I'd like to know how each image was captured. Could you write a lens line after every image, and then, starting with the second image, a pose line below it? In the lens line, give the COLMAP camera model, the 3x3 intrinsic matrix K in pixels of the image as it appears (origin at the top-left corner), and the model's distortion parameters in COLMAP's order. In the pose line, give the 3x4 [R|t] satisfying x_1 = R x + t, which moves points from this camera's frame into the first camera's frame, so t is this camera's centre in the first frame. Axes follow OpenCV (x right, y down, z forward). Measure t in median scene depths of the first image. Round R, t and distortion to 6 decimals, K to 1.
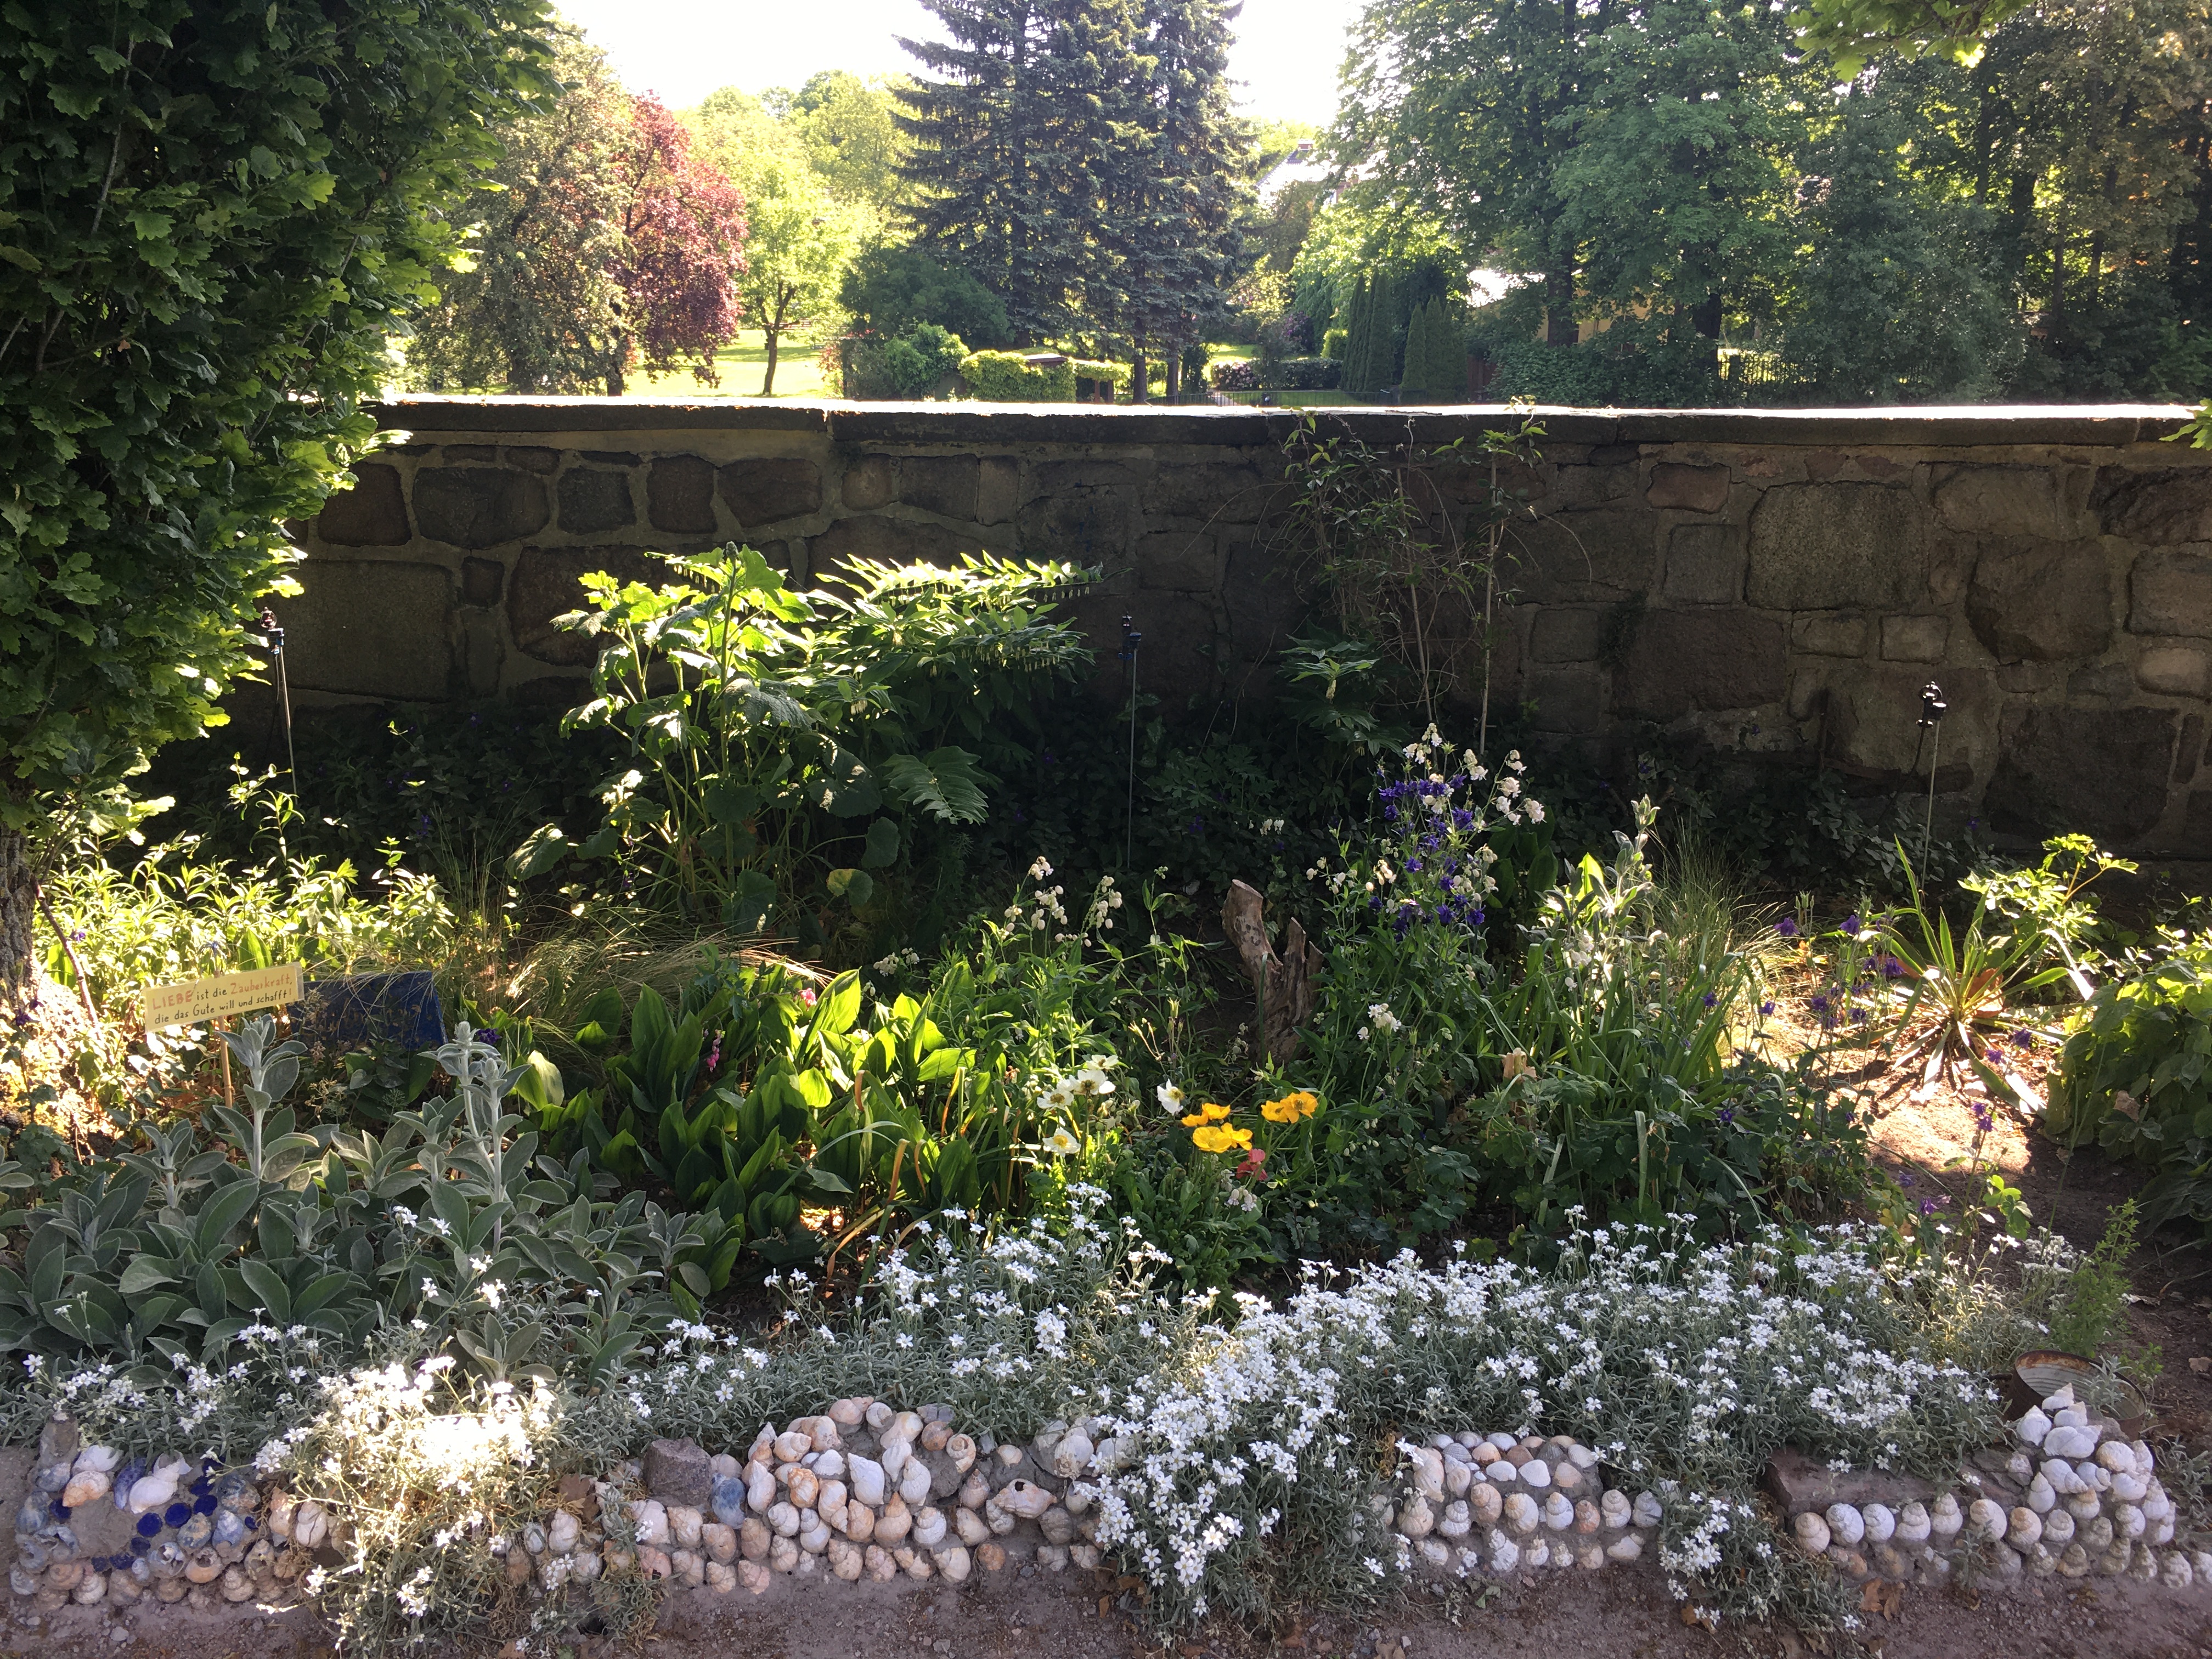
lens RADIAL K [[1841.2, 0, 1098.4], [0, 1841.2, 826.2], [0, 0, 1]] dist [0.049977, -0.068950]
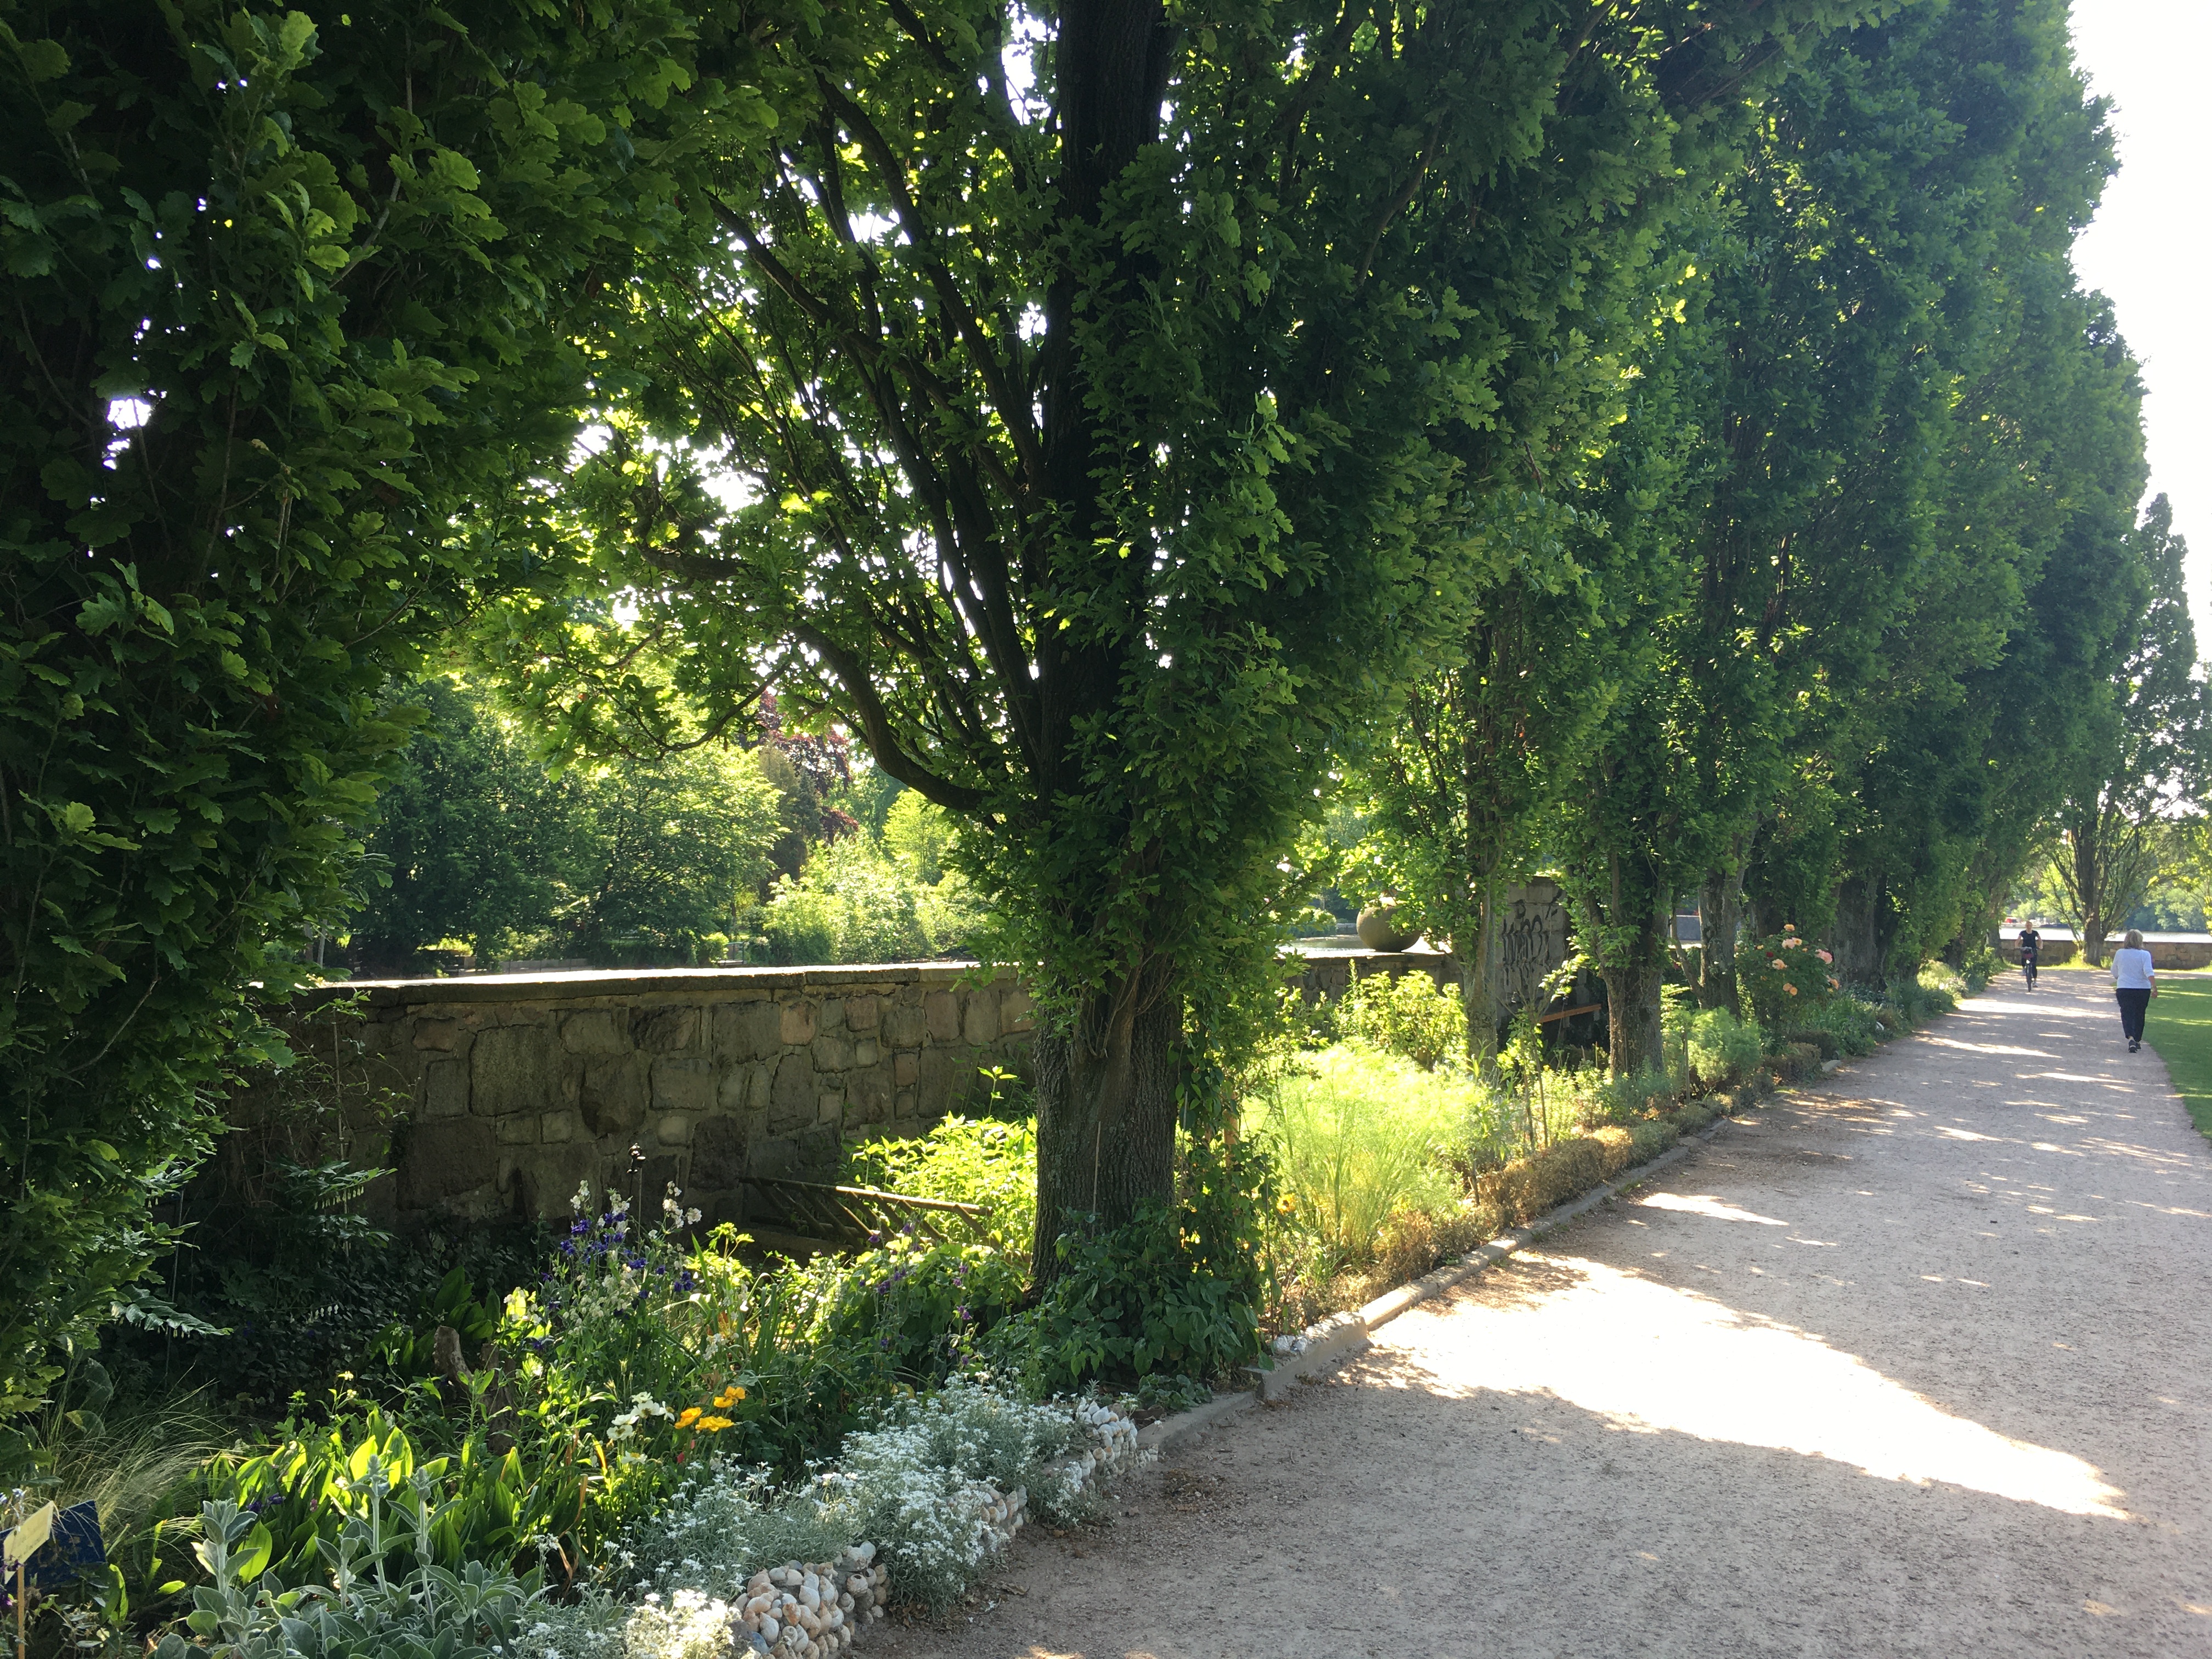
lens RADIAL K [[1841.2, 0, 1106.1], [0, 1841.2, 829.9], [0, 0, 1]] dist [0.049977, -0.068950]
pose [[0.433810, 0.044062, 0.899926, -1.445665], [0.230078, 0.960273, -0.157926, 0.010419], [-0.871133, 0.275563, 0.406439, -0.096956]]
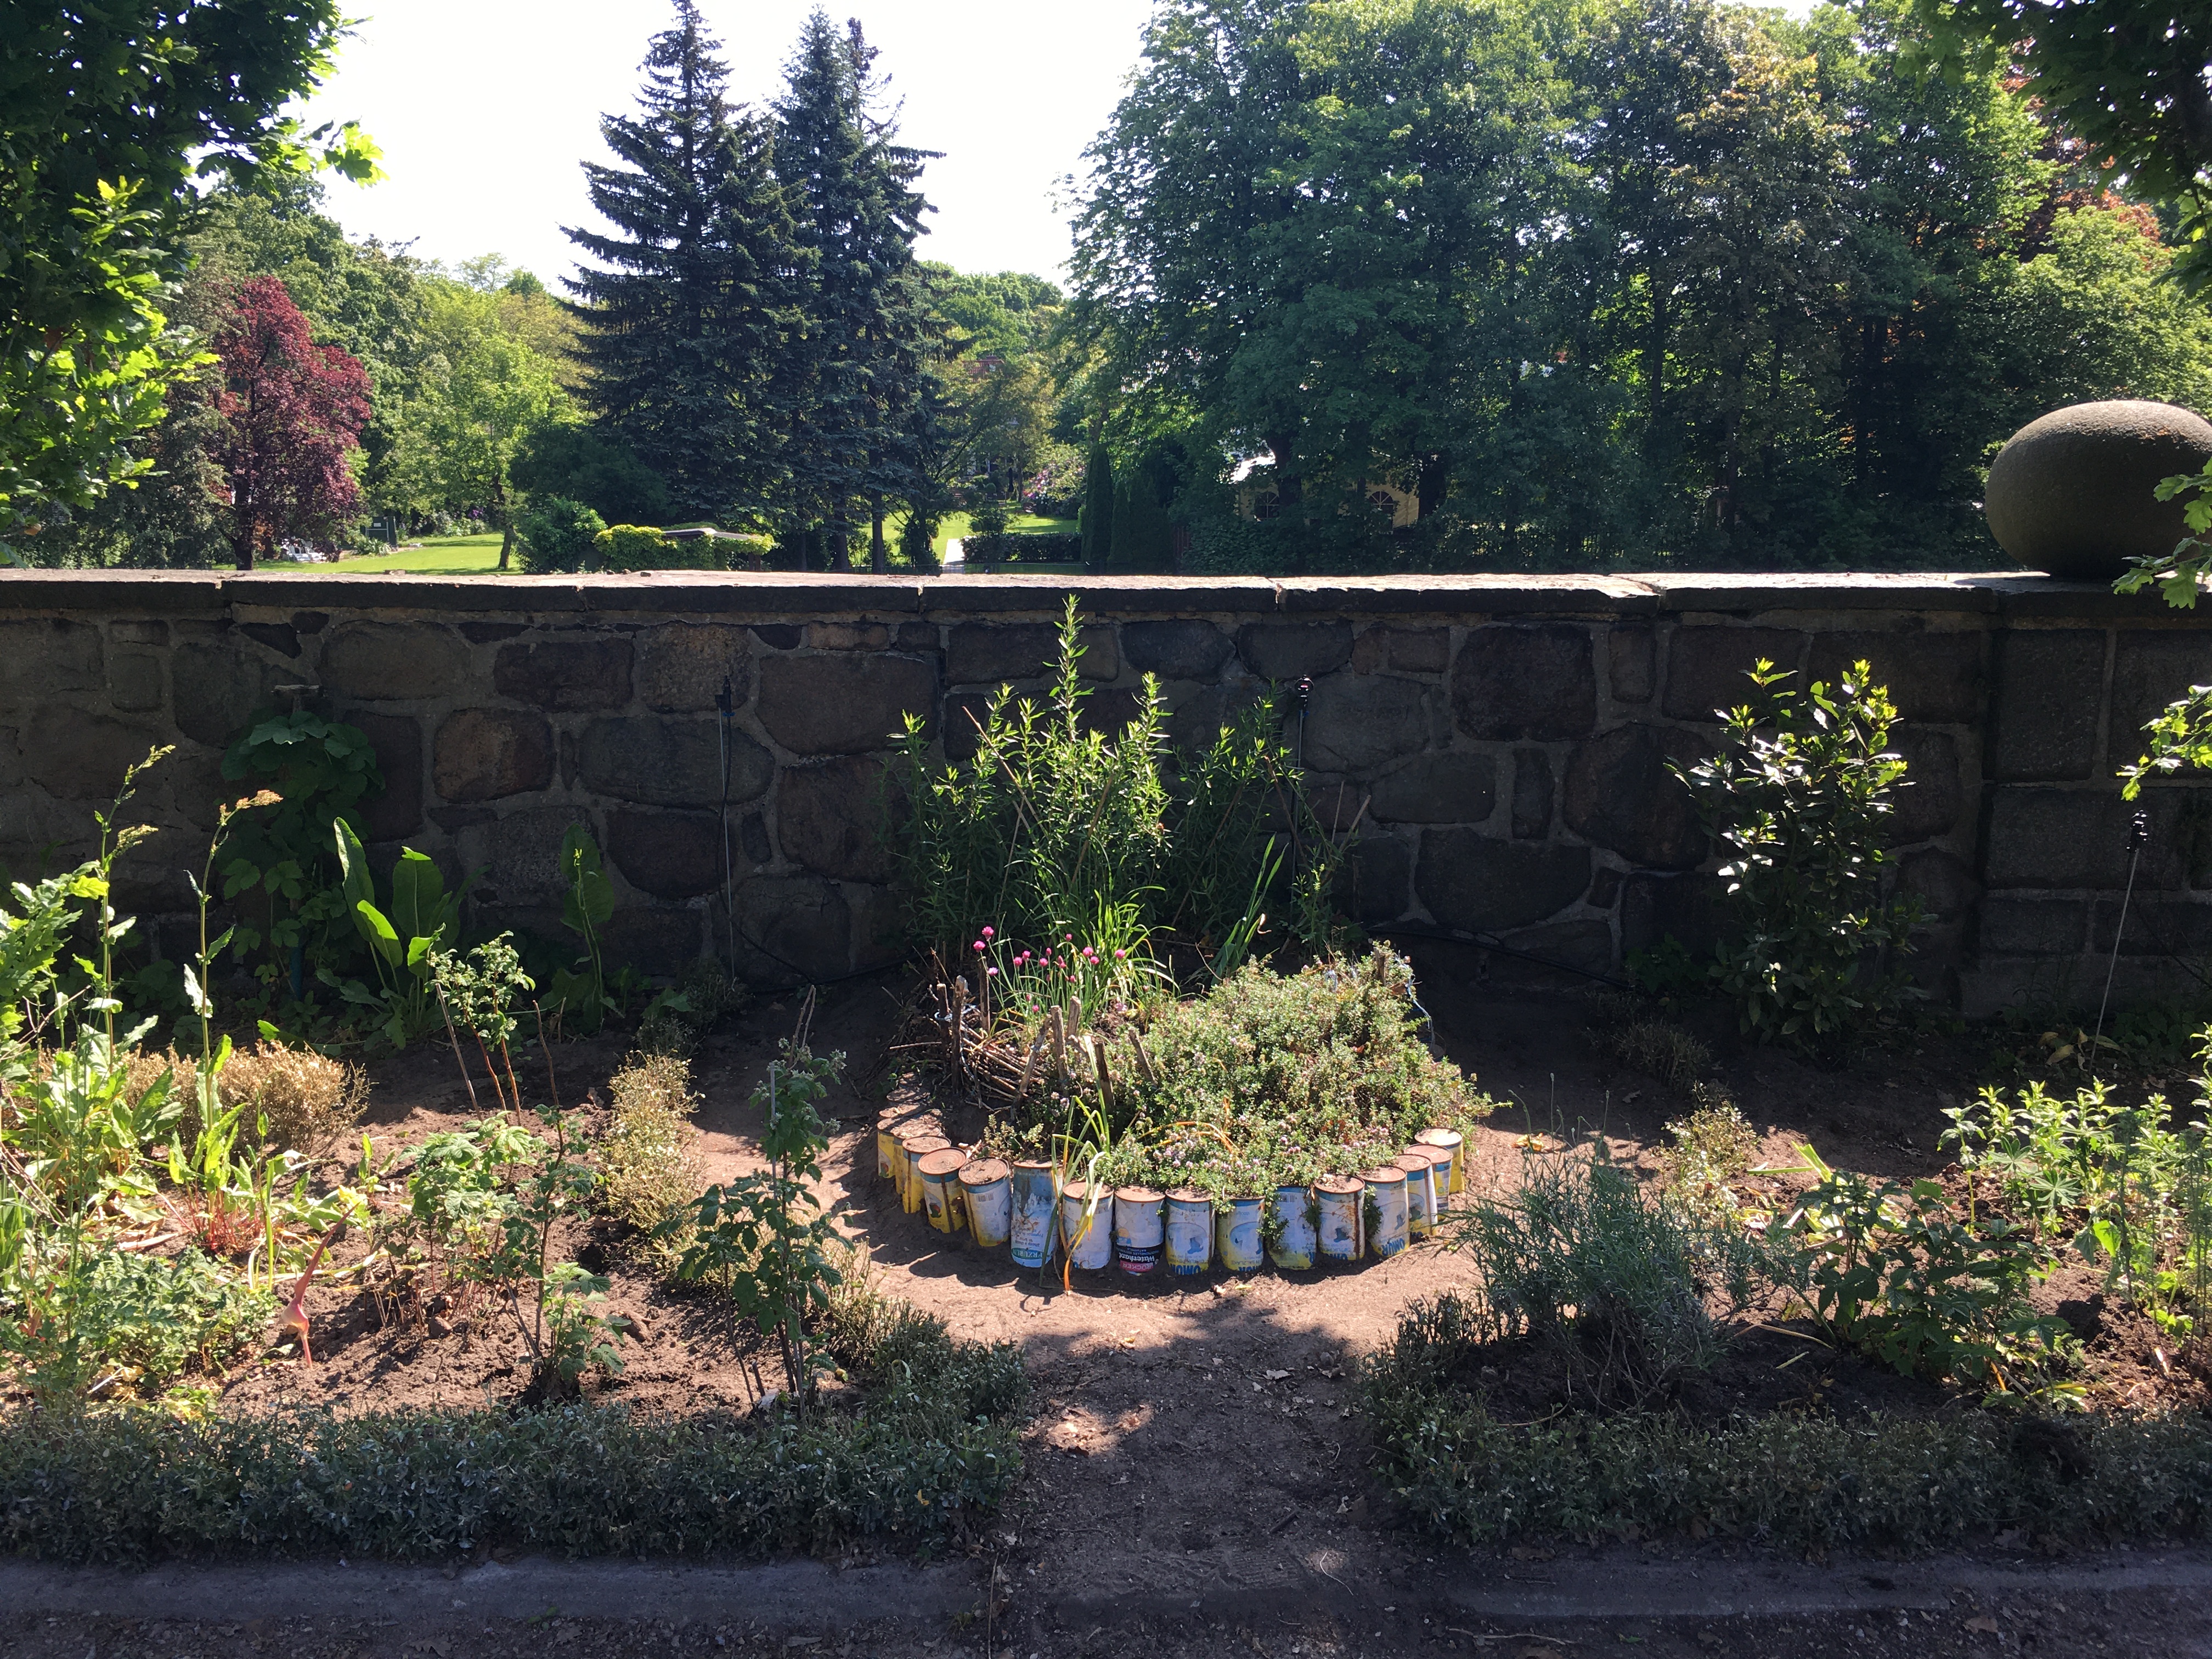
lens RADIAL K [[1841.2, 0, 1096.0], [0, 1841.2, 835.2], [0, 0, 1]] dist [0.049977, -0.068950]
pose [[0.999605, -0.010982, 0.025871, 0.157723], [0.013191, 0.996137, -0.086811, 0.006366], [-0.024818, 0.087118, 0.995889, -0.013256]]
